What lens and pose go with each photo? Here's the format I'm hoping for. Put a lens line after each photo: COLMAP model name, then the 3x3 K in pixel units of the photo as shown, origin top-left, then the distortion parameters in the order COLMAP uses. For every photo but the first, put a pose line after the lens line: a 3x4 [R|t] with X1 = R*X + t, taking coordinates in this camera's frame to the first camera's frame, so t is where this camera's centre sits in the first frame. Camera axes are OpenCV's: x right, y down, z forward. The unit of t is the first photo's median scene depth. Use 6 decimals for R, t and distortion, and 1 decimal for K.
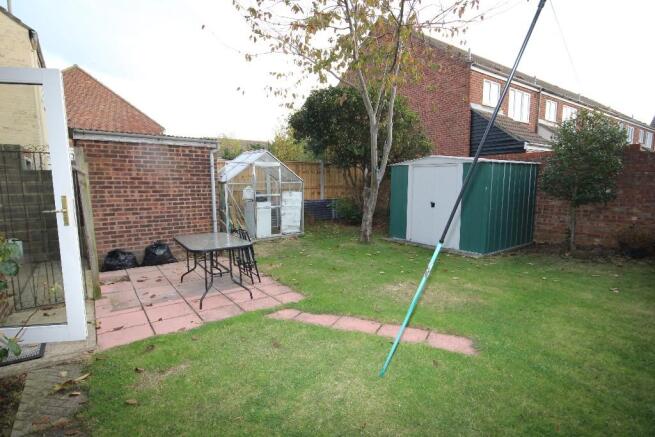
lens RADIAL K [[334.1, 0, 327.5], [0, 334.1, 218.9], [0, 0, 1]] dist [0.004369, 0.000670]
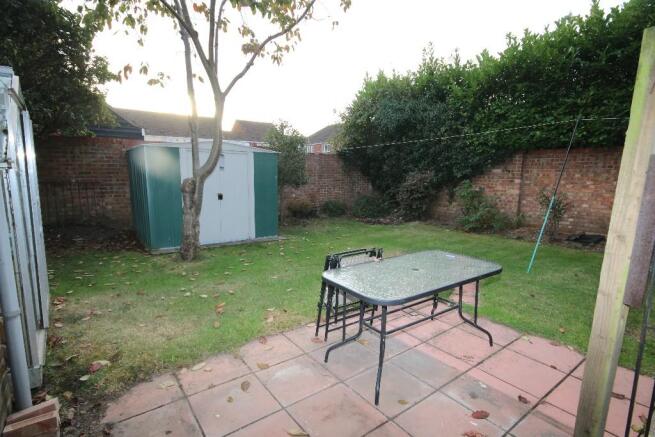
lens RADIAL K [[334.1, 0, 326.8], [0, 334.1, 221.8], [0, 0, 1]] dist [0.004369, 0.000670]
pose [[-0.015038, -0.144632, 0.989371, -0.943031], [0.101807, 0.984119, 0.145412, -0.124774], [-0.994690, 0.102912, -0.000075, 1.186080]]
